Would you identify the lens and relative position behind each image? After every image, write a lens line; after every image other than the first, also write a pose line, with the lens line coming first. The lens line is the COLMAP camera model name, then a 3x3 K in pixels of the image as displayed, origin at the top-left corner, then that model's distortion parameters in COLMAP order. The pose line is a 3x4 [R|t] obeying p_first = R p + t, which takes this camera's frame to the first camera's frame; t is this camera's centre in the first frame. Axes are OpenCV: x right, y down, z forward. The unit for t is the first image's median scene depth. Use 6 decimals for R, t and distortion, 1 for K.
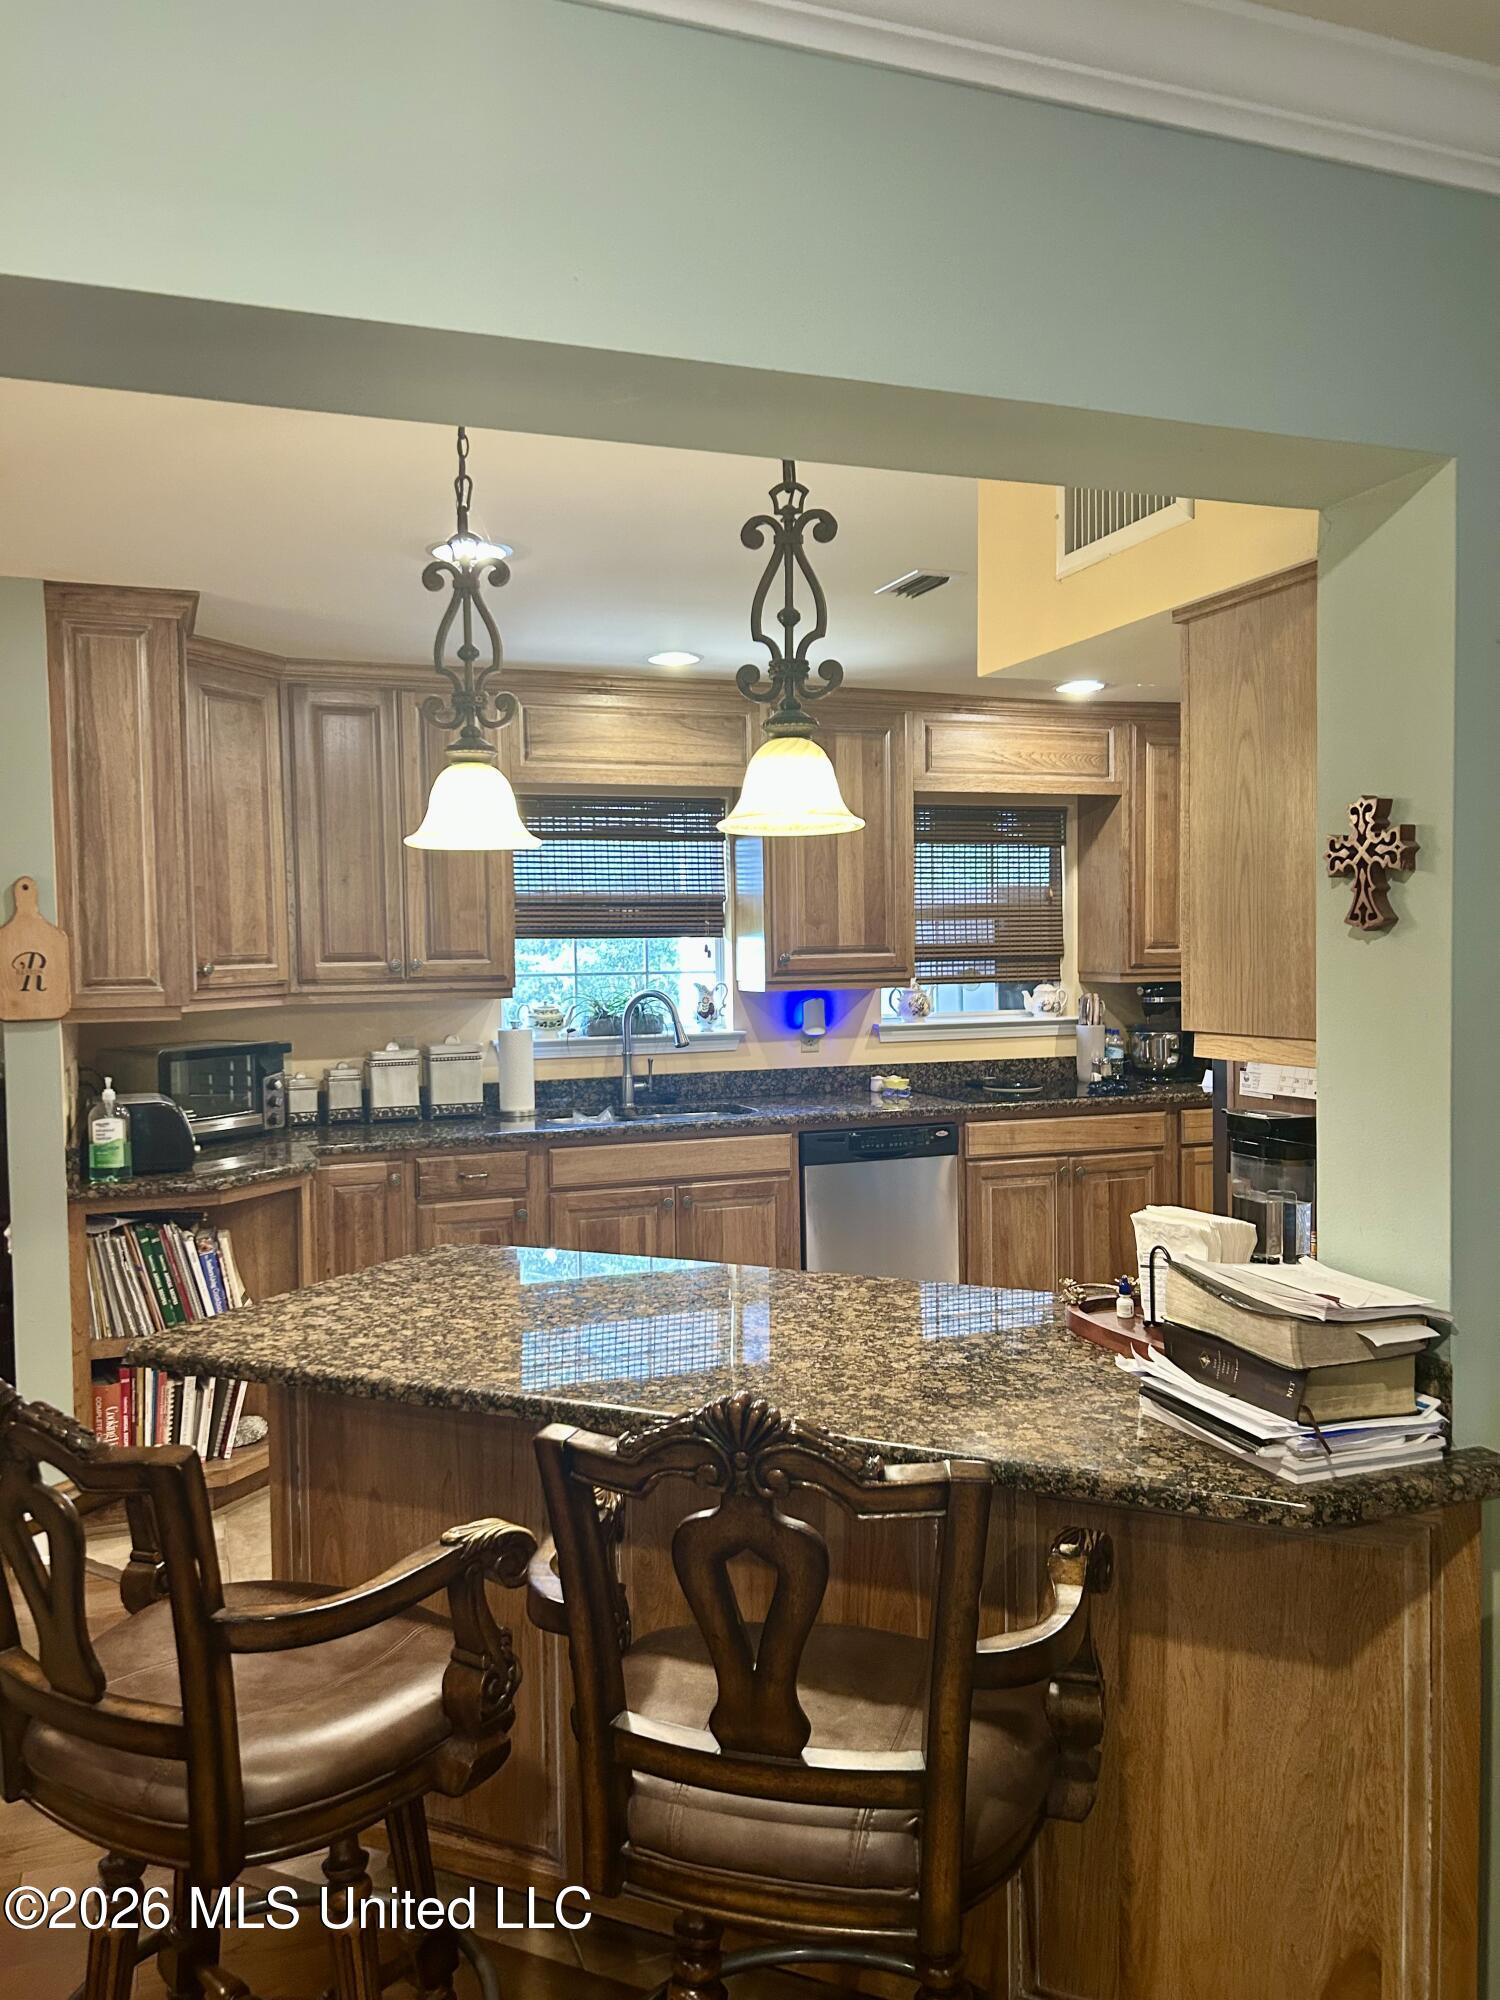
lens RADIAL K [[1471.3, 0, 750.0], [0, 1471.3, 1000.0], [0, 0, 1]] dist [-0.120328, -0.000353]
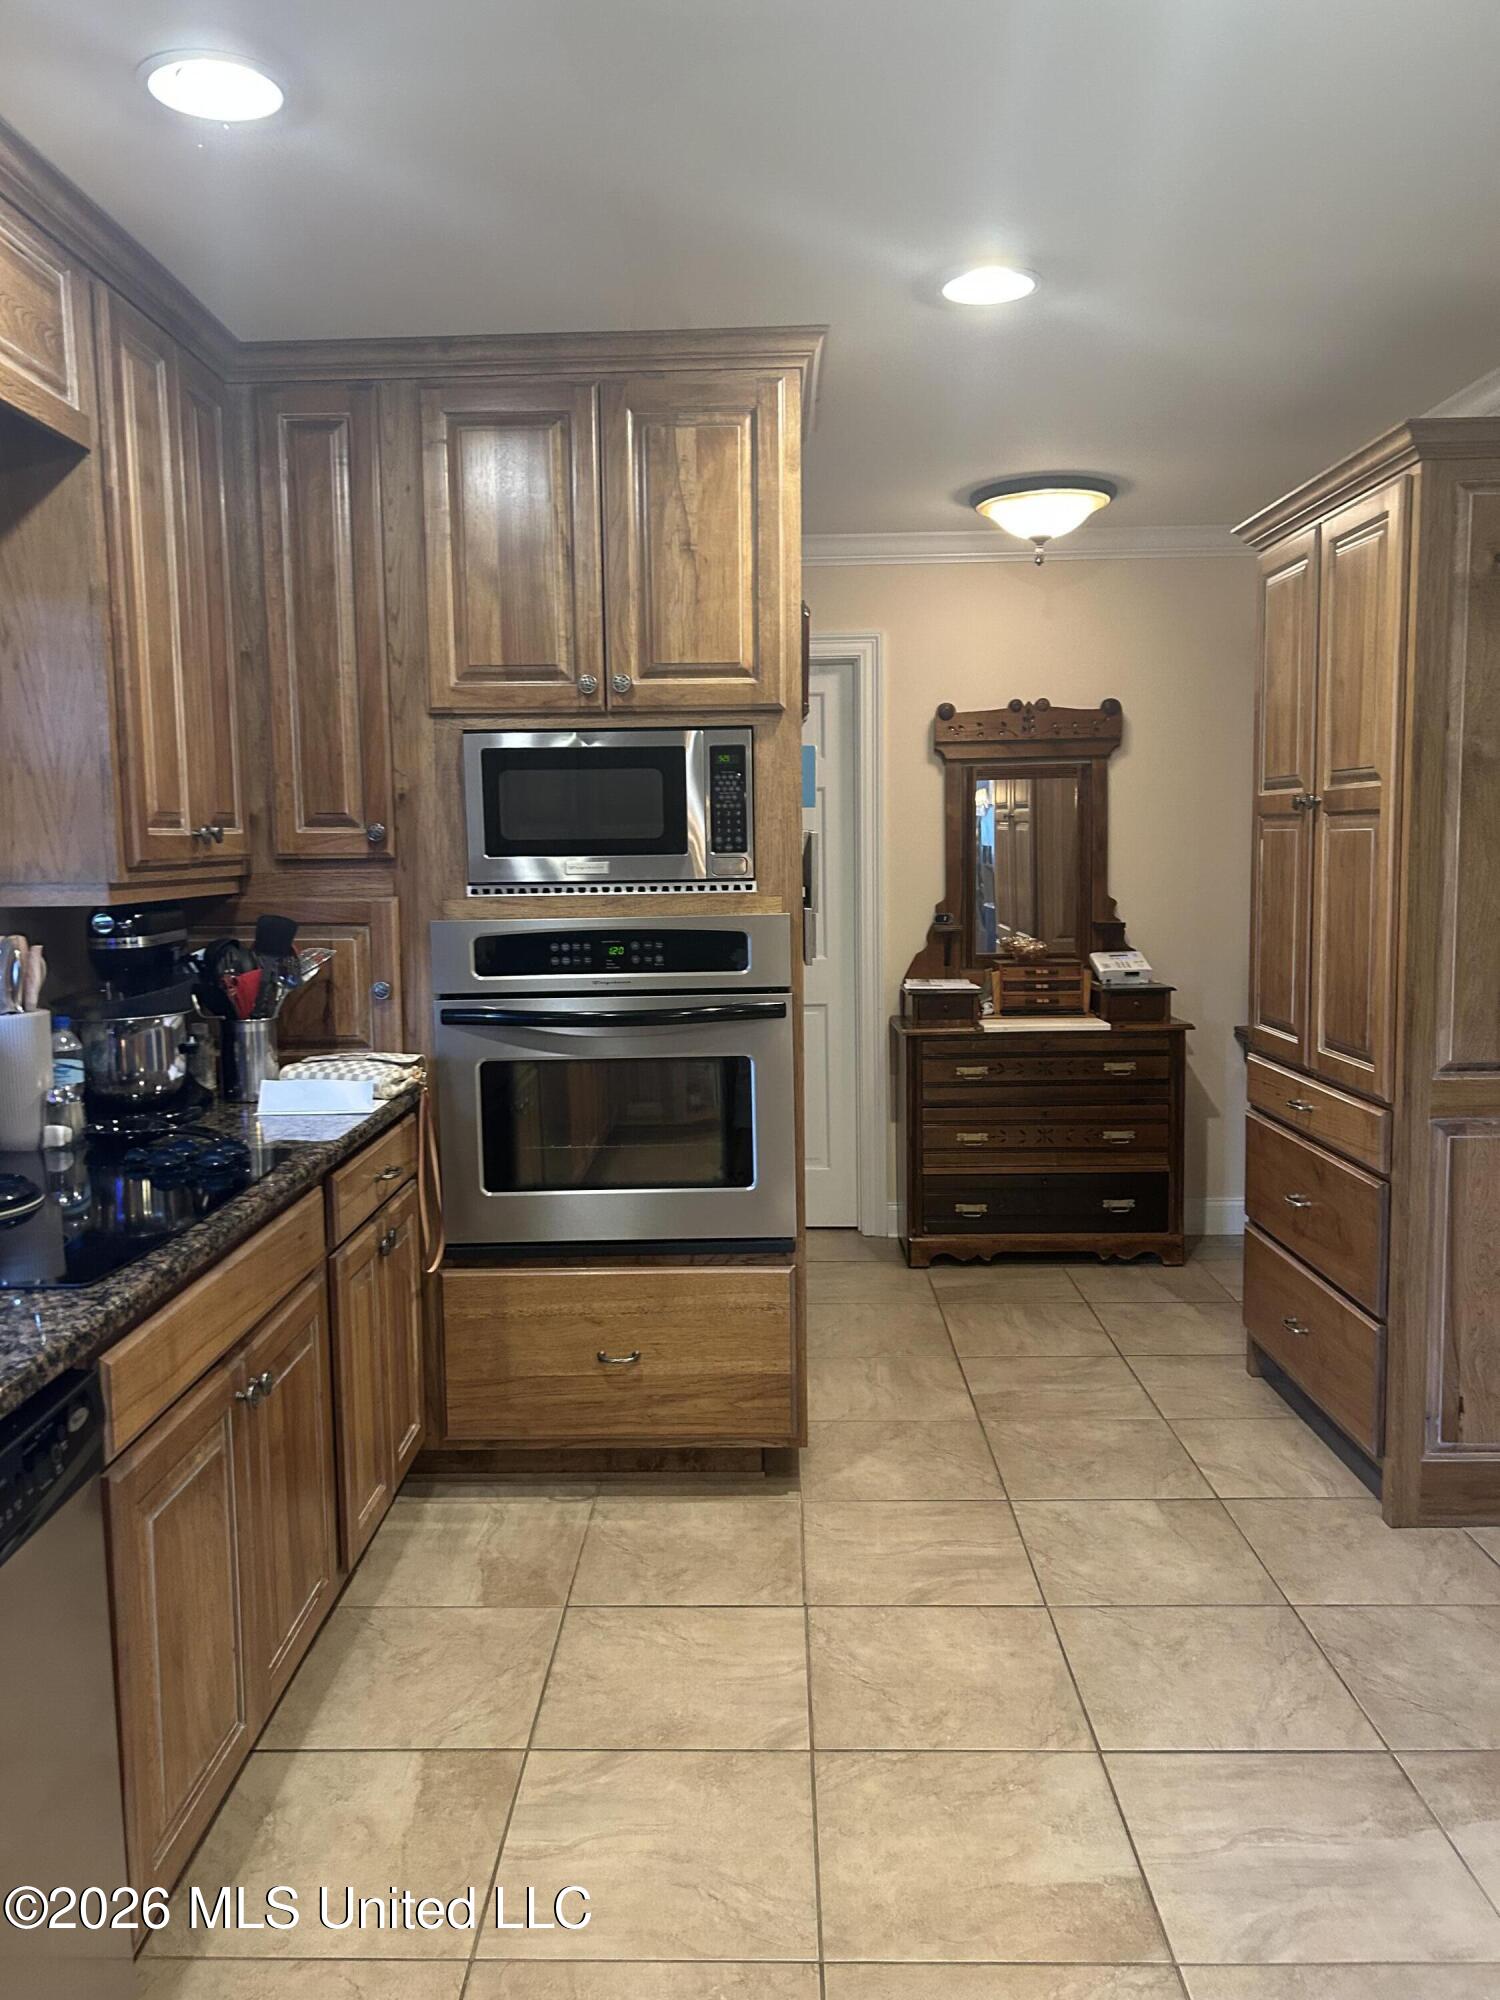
lens RADIAL K [[1522.2, 0, 750.0], [0, 1522.2, 1000.0], [0, 0, 1]] dist [0.001776, 0.000506]
pose [[0.352093, -0.090229, 0.931606, -0.091007], [0.047797, 0.995777, 0.078380, -0.010300], [-0.934744, 0.016931, 0.354919, 0.661325]]
